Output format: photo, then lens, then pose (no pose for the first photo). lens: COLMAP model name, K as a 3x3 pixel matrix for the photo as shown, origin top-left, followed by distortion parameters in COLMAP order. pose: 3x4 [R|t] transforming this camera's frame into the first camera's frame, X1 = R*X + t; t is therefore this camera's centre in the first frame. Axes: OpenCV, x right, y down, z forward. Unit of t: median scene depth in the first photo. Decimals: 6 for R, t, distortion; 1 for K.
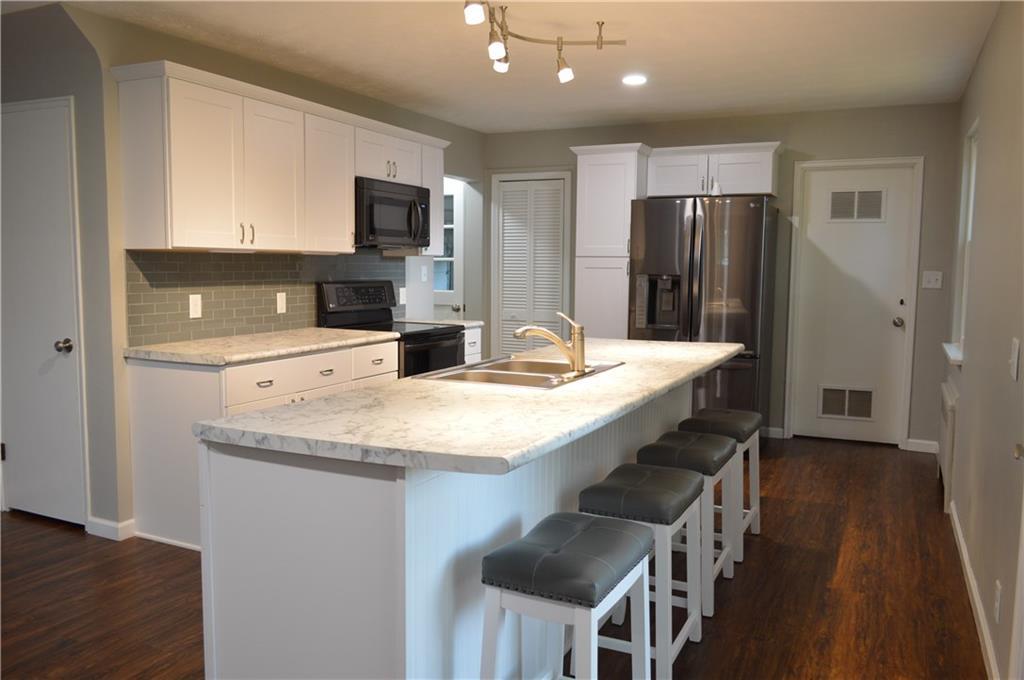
lens RADIAL K [[808.3, 0, 512.0], [0, 808.3, 340.0], [0, 0, 1]] dist [0.002612, 0.000952]
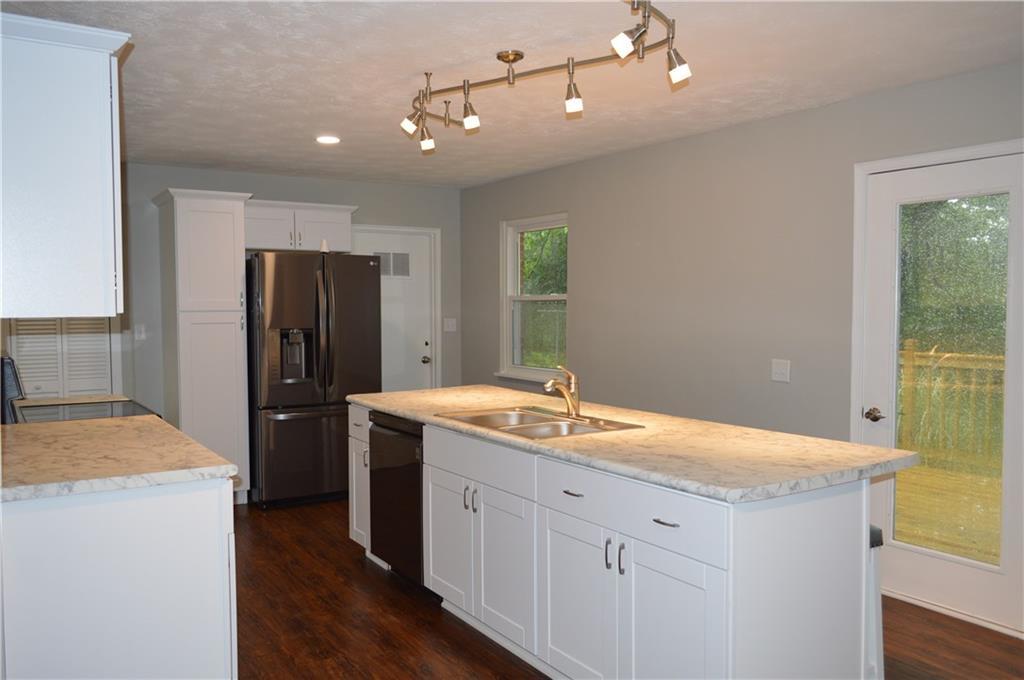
lens RADIAL K [[808.3, 0, 512.0], [0, 808.3, 340.0], [0, 0, 1]] dist [0.002612, 0.000952]
pose [[0.528075, -0.046539, 0.847922, -0.509836], [0.089166, 0.996016, -0.000864, -0.040982], [-0.844504, 0.076062, 0.530121, 0.241967]]
